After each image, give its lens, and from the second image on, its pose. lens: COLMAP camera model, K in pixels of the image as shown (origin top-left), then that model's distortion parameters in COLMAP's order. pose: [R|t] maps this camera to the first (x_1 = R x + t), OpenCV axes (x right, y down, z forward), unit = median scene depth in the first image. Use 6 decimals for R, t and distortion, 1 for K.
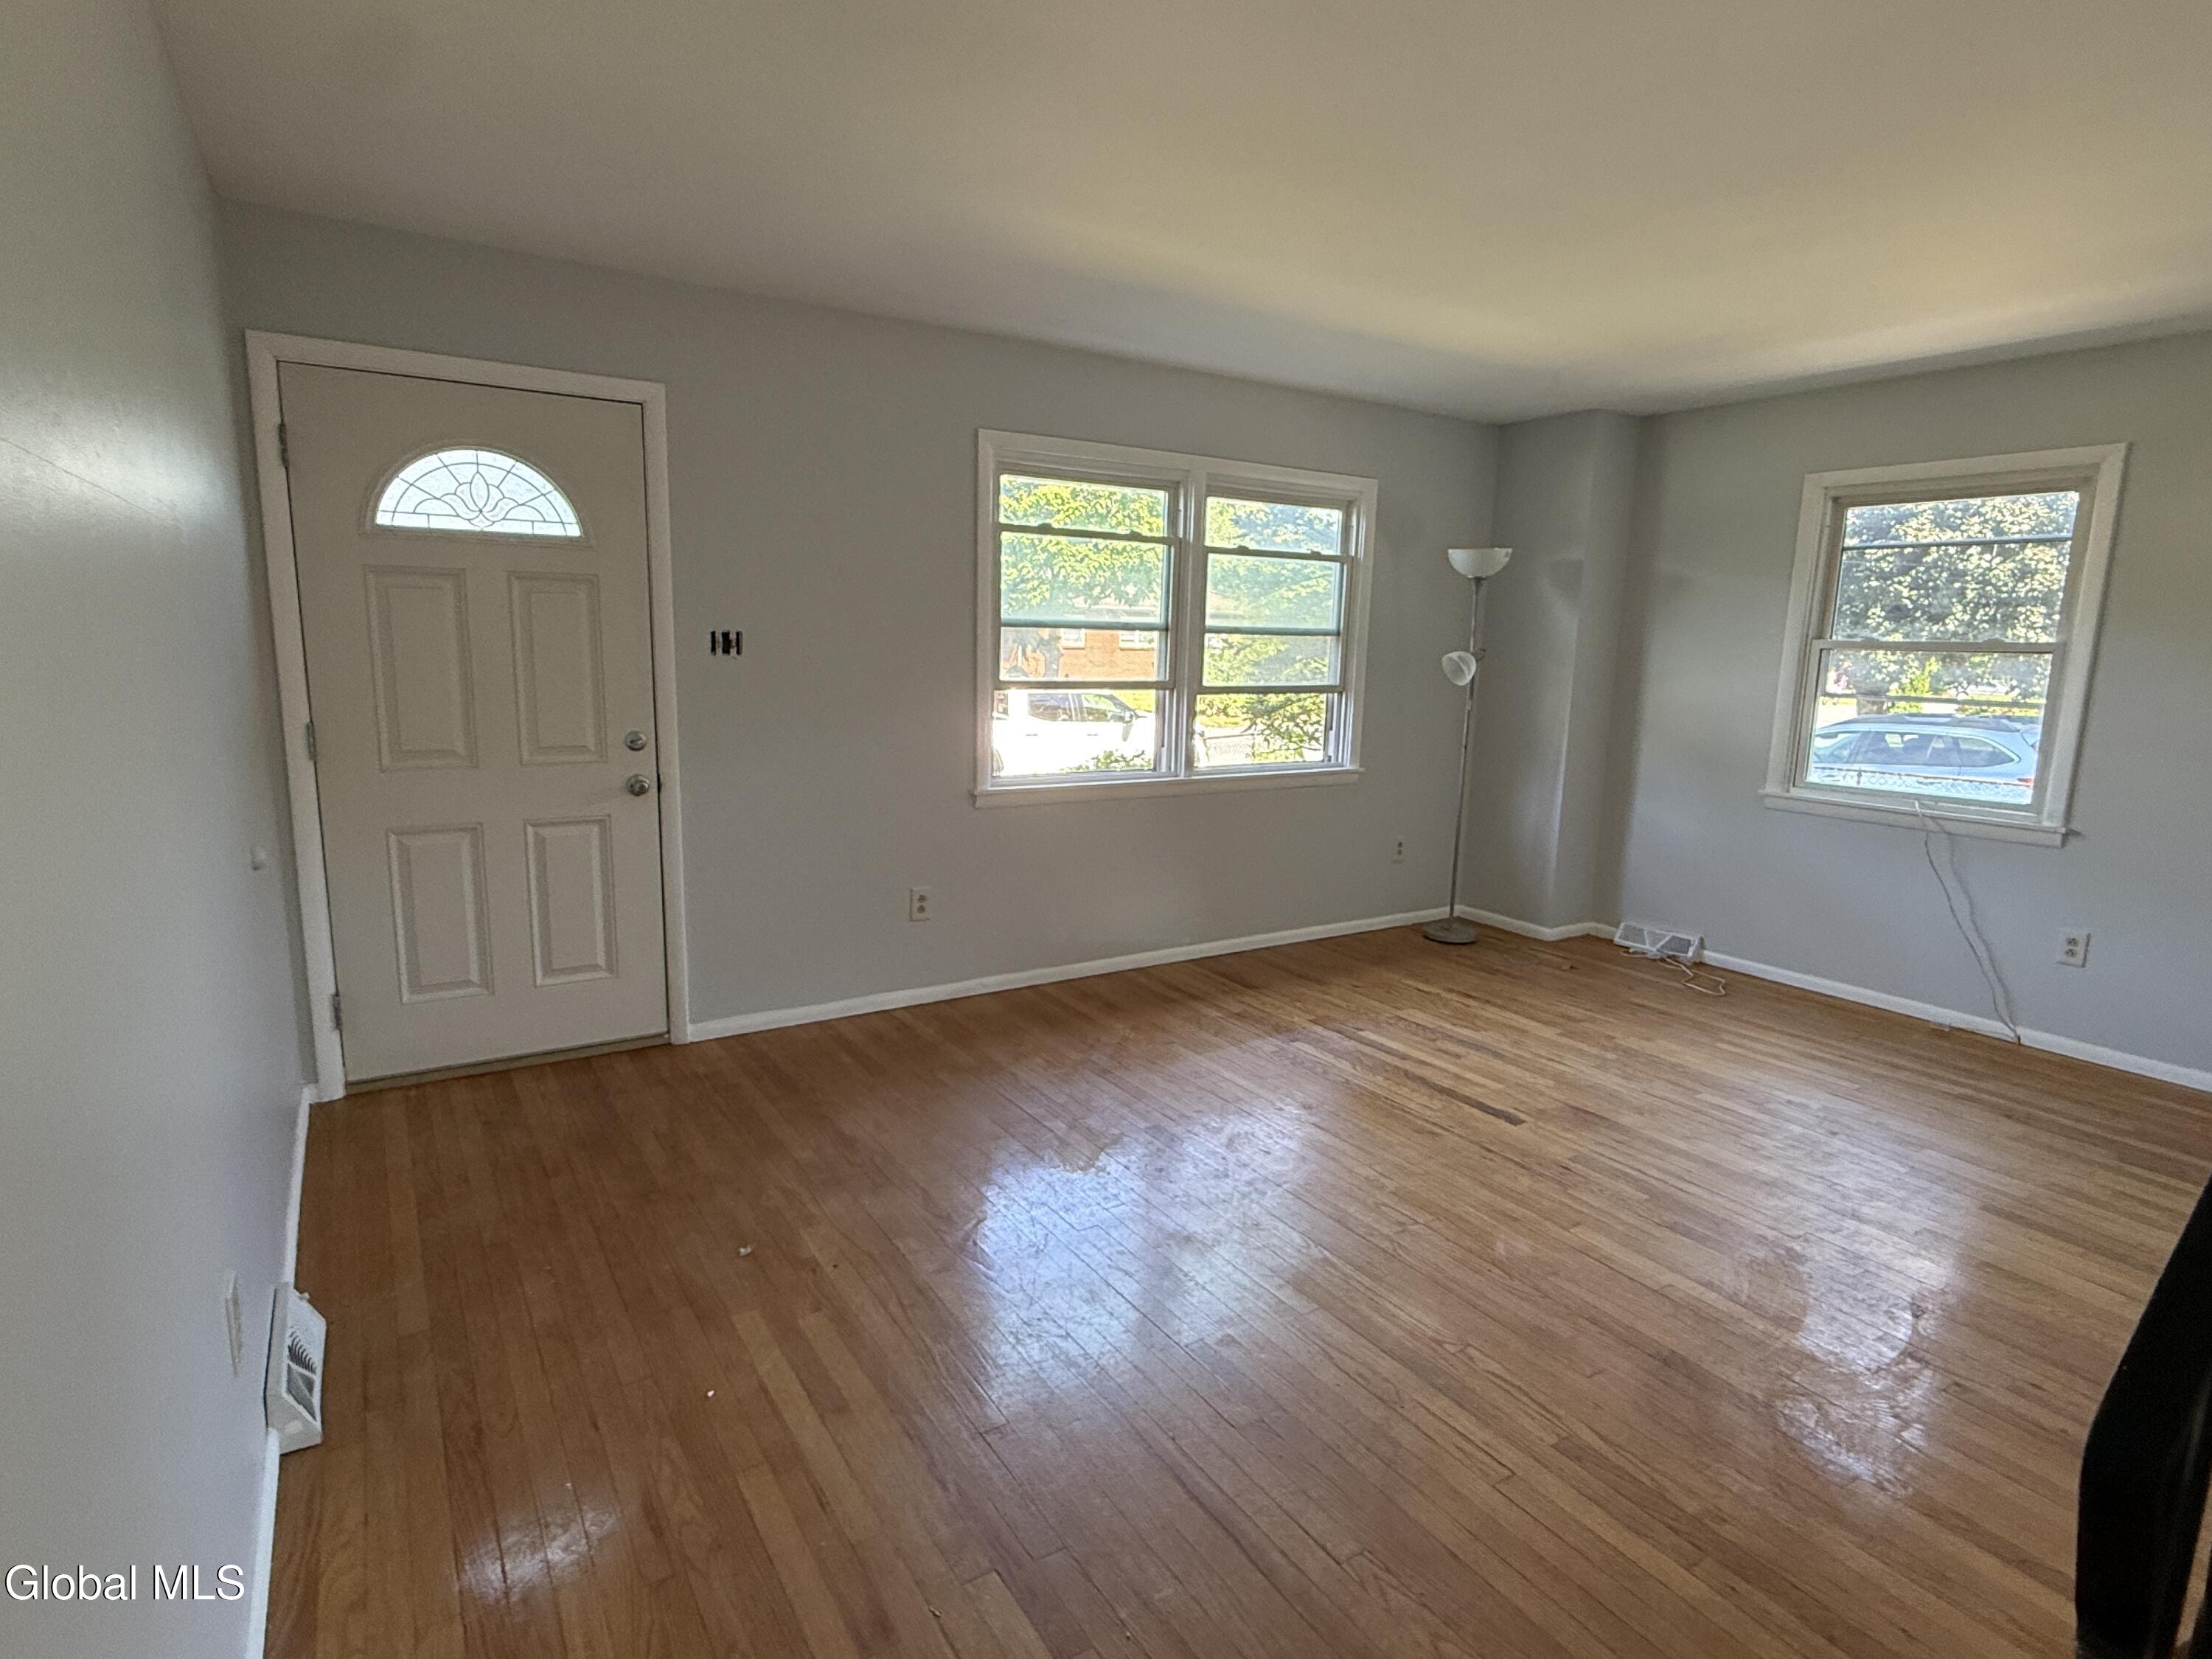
lens RADIAL K [[1155.3, 0, 1106.0], [0, 1155.3, 829.5], [0, 0, 1]] dist [0.002961, 0.000068]
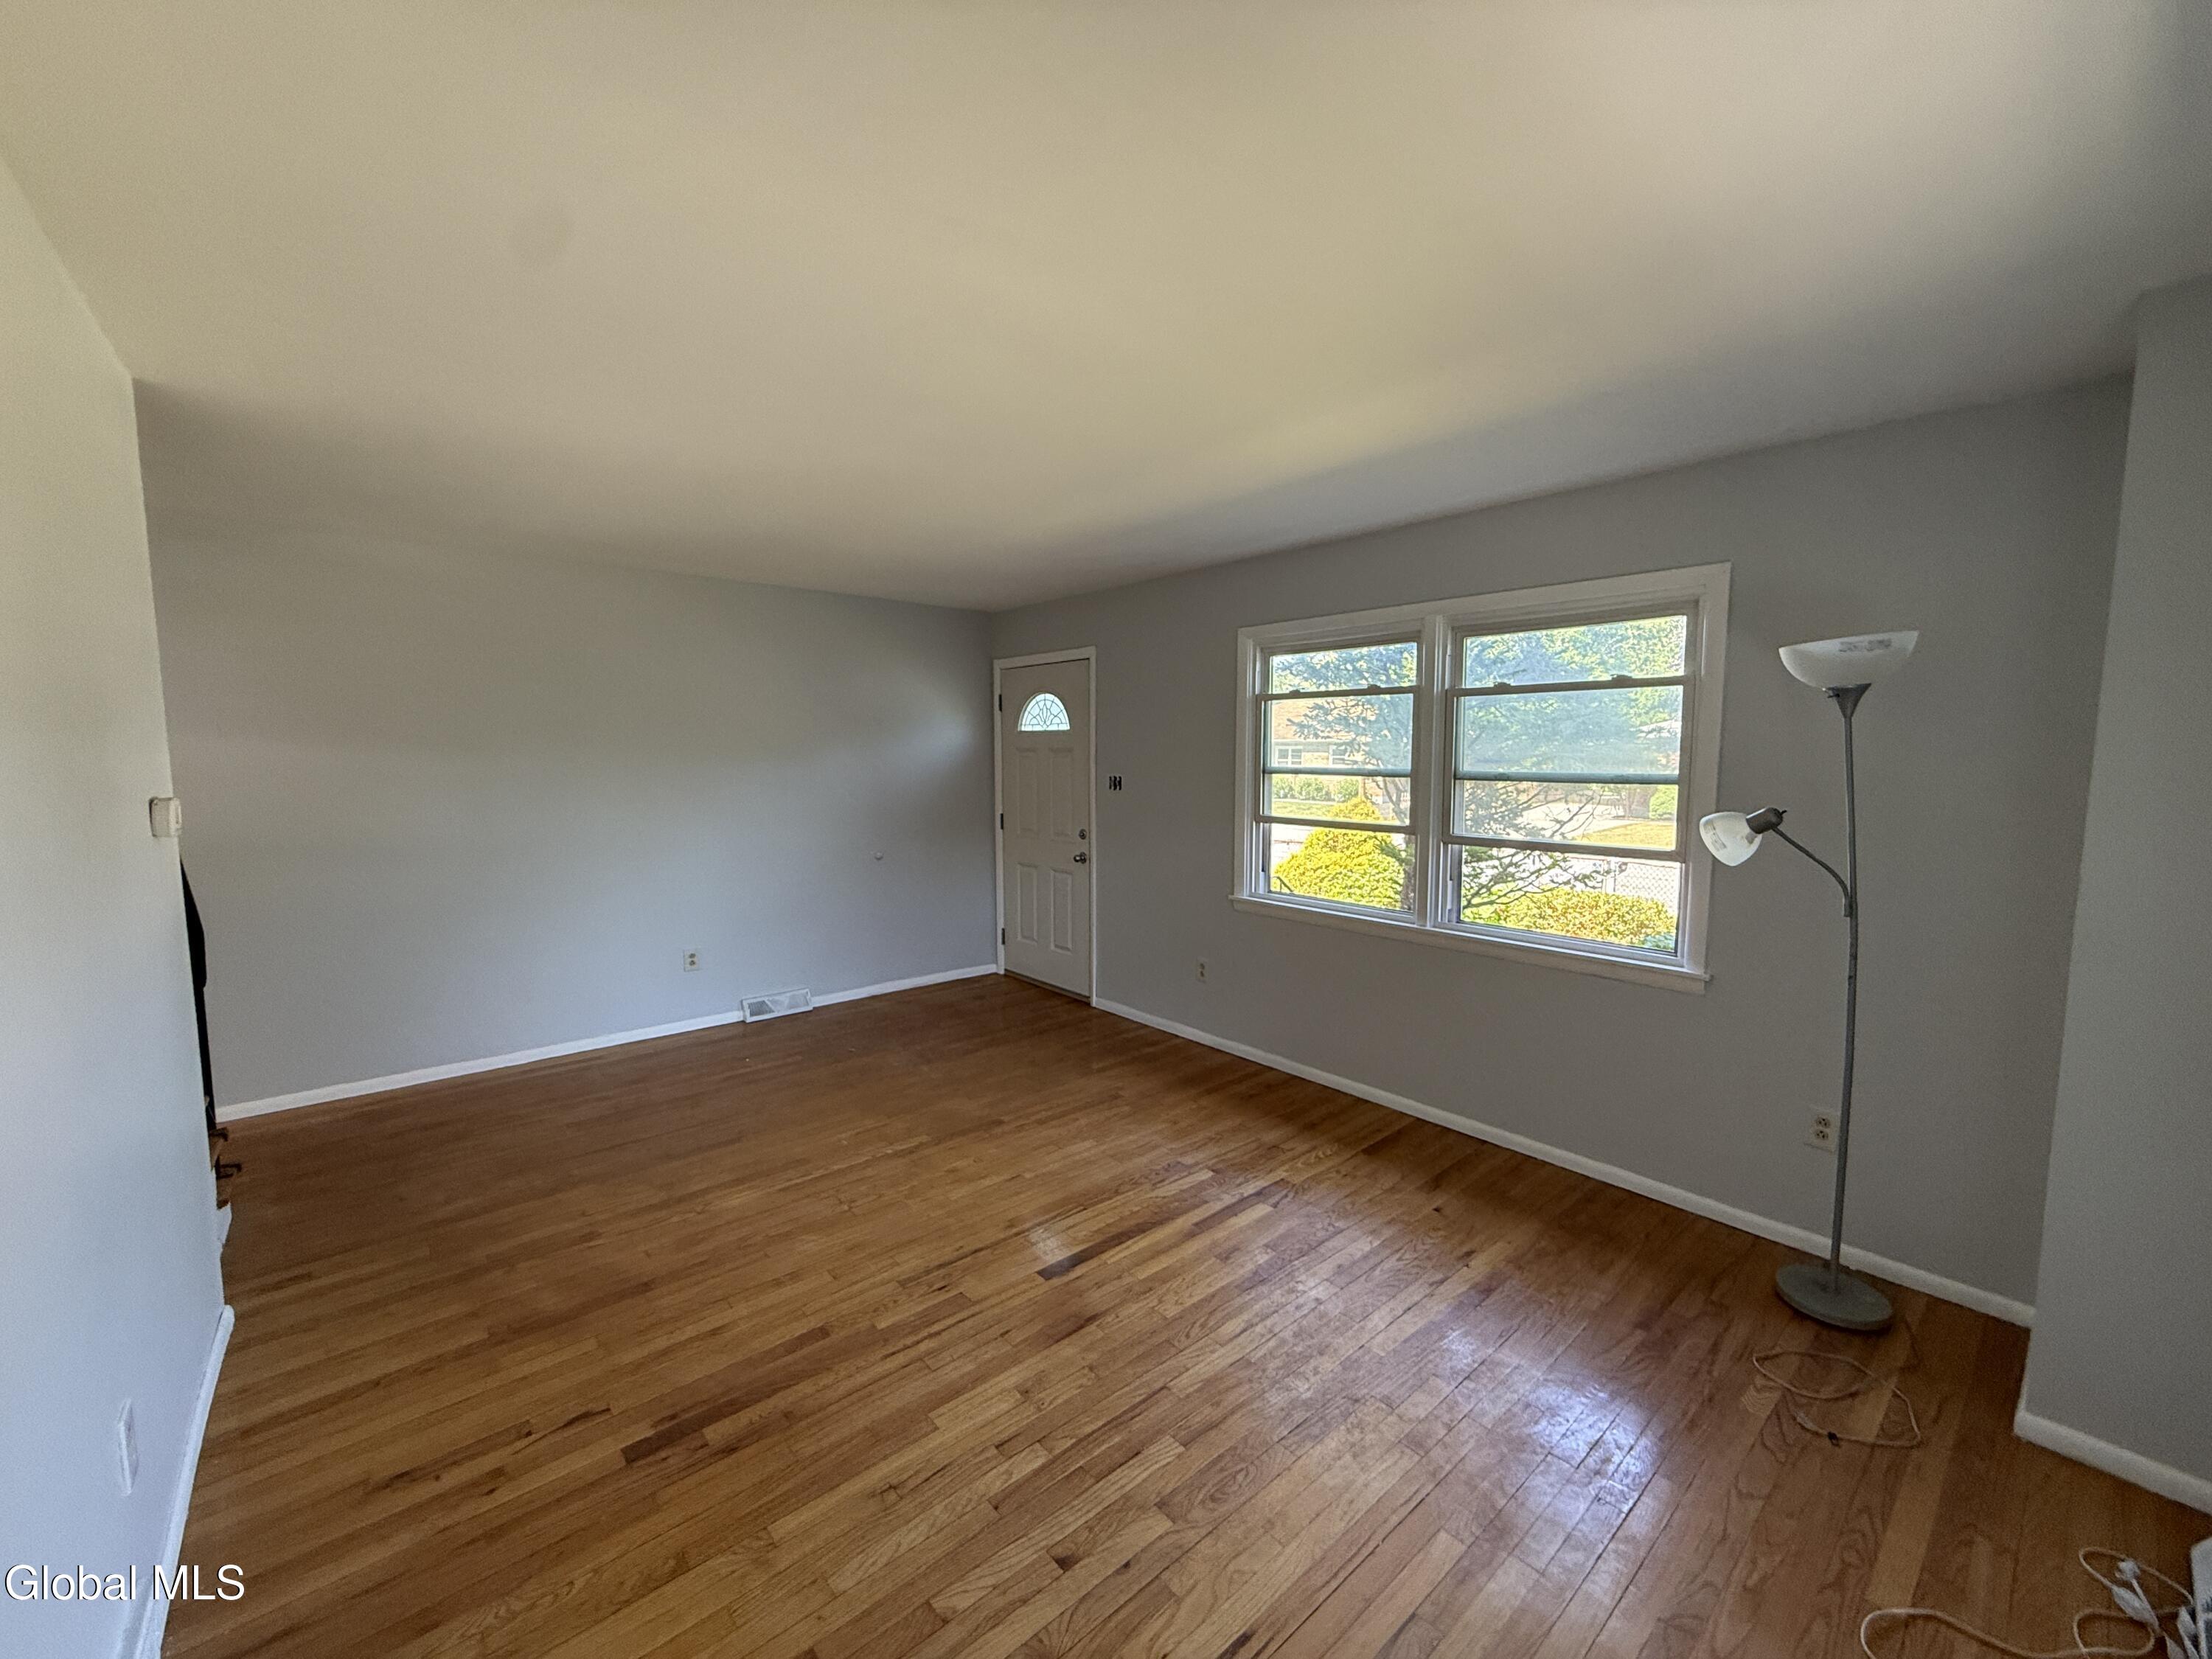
lens RADIAL K [[882.4, 0, 1099.4], [0, 882.4, 826.5], [0, 0, 1]] dist [0.001480, -0.000115]
pose [[0.132839, 0.063468, -0.989103, 0.904889], [-0.162286, 0.985872, 0.041465, -0.136322], [0.977761, 0.155009, 0.141262, 0.733830]]
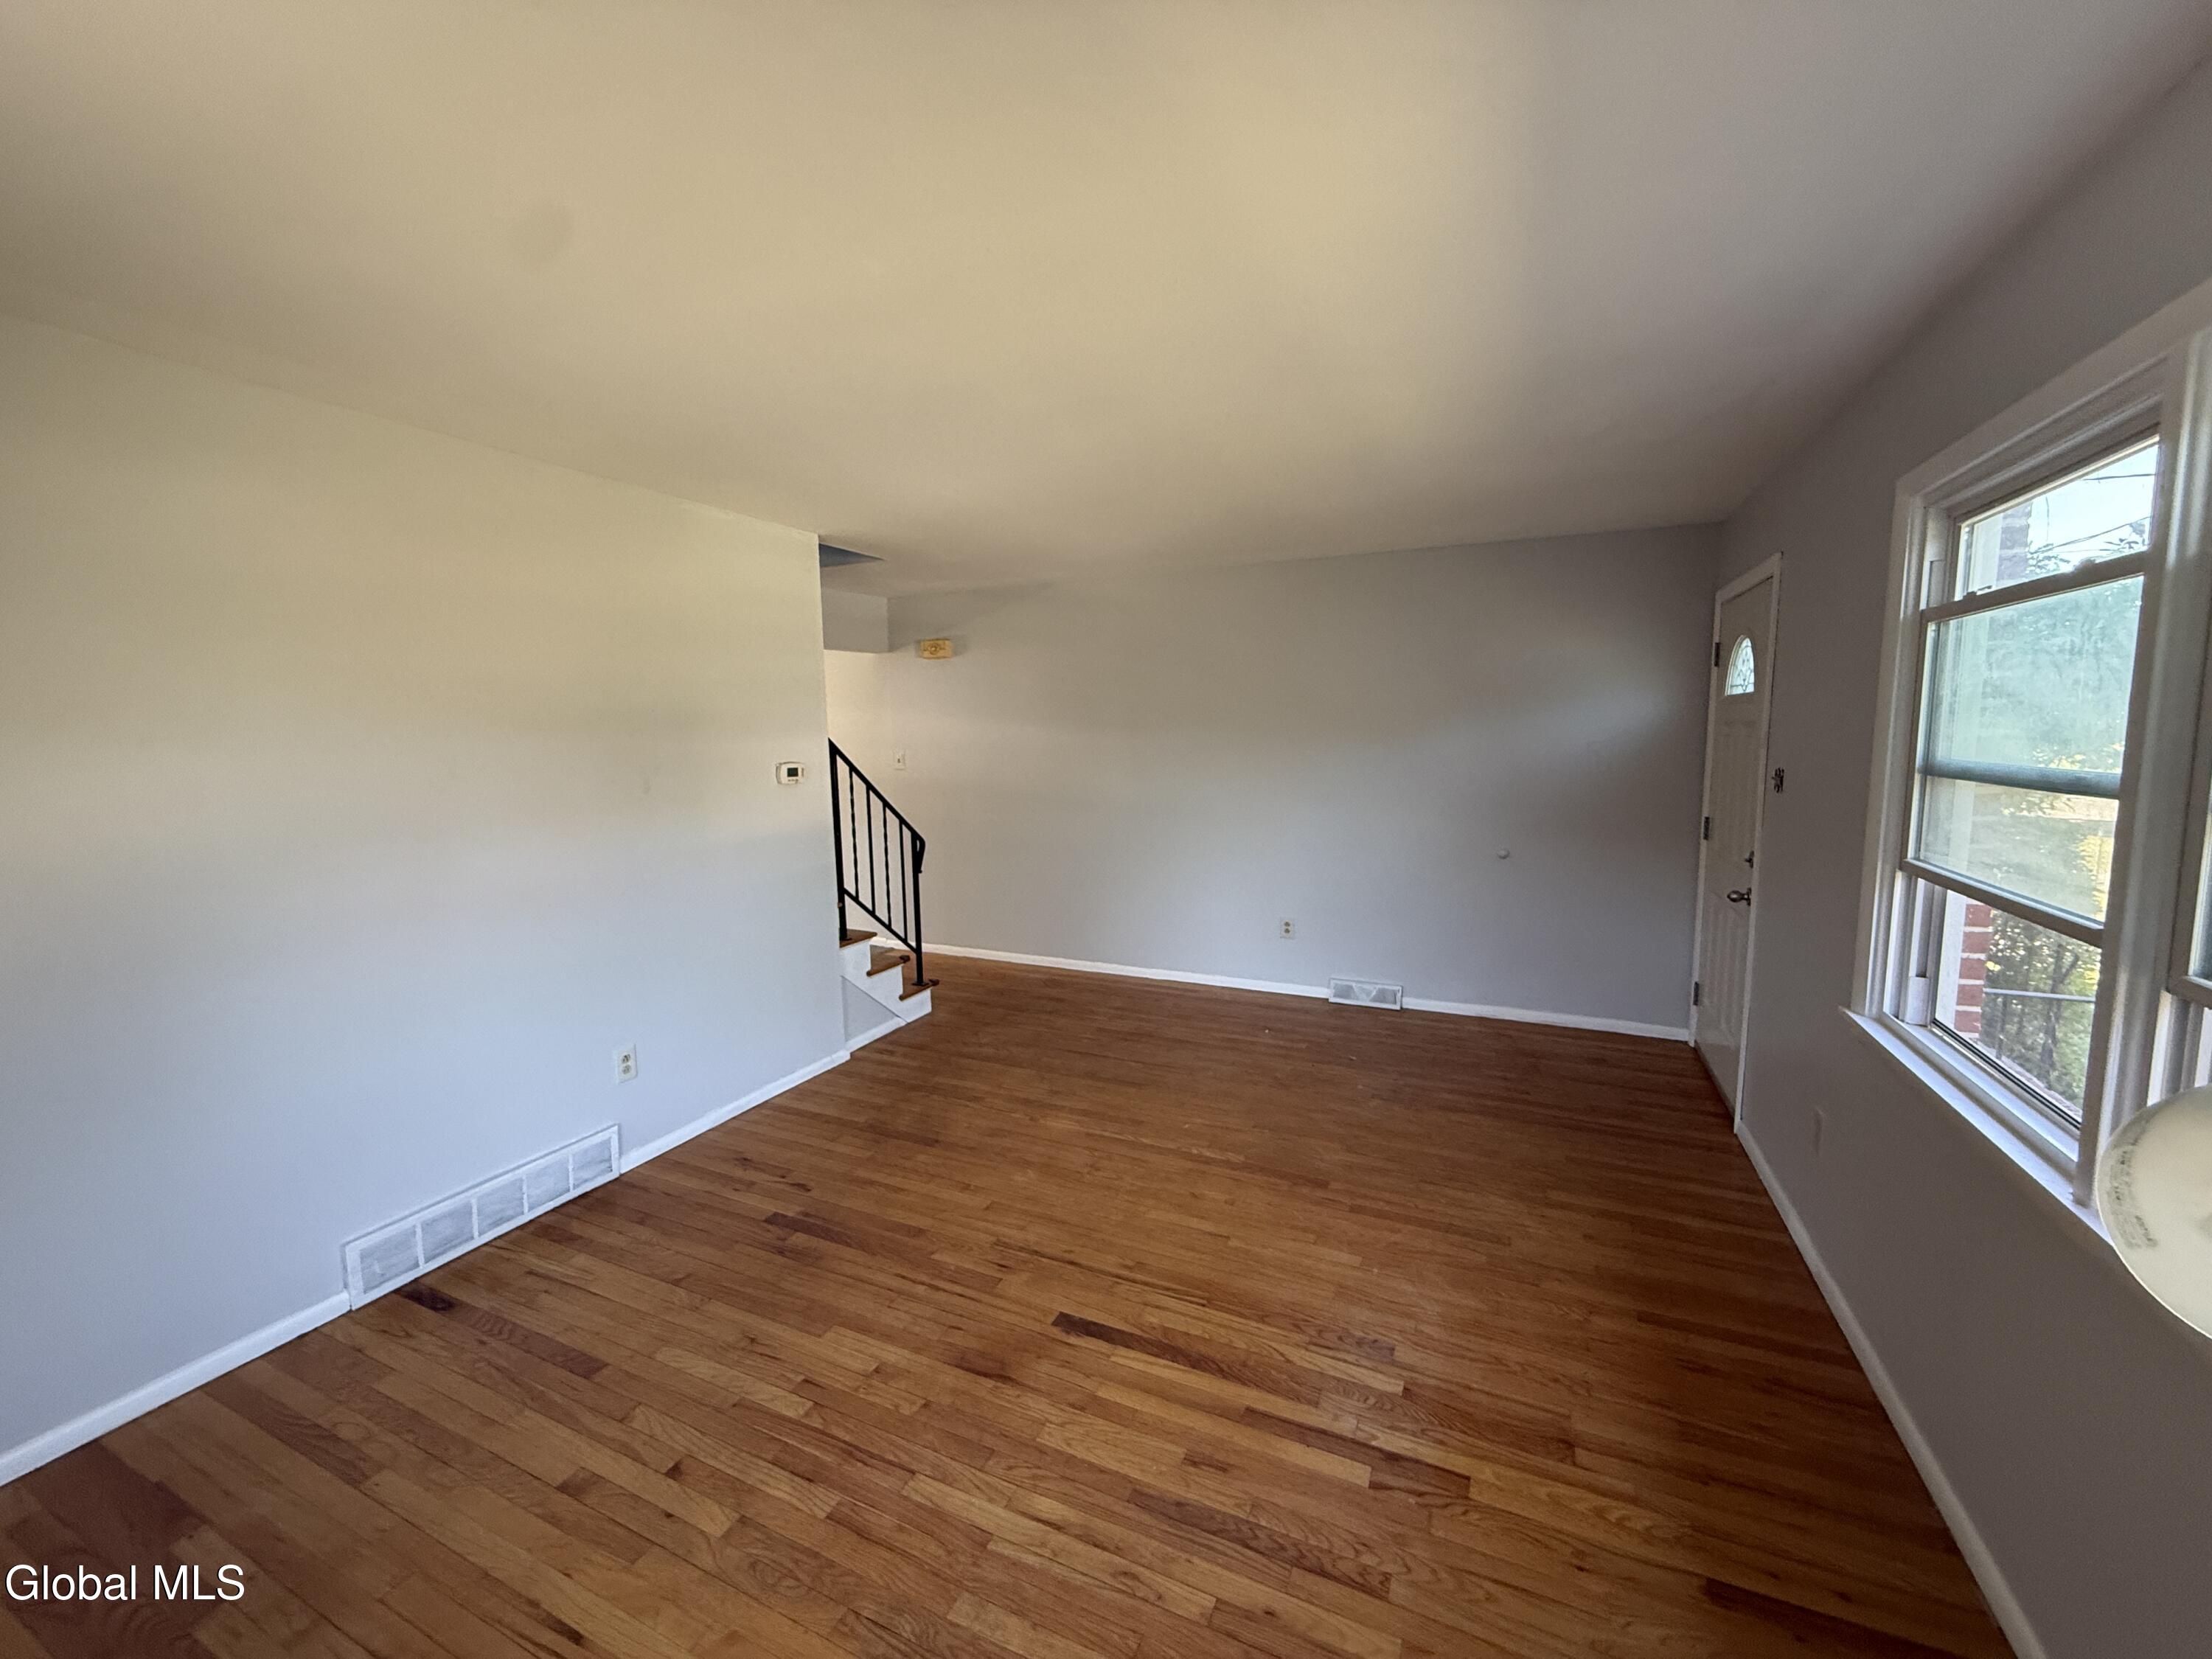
lens RADIAL K [[882.4, 0, 1099.4], [0, 882.4, 826.5], [0, 0, 1]] dist [0.001480, -0.000115]
pose [[-0.848532, 0.047920, -0.526969, 0.559983], [-0.092925, 0.966919, 0.237556, -0.232477], [0.520920, 0.250542, -0.816009, 1.231021]]
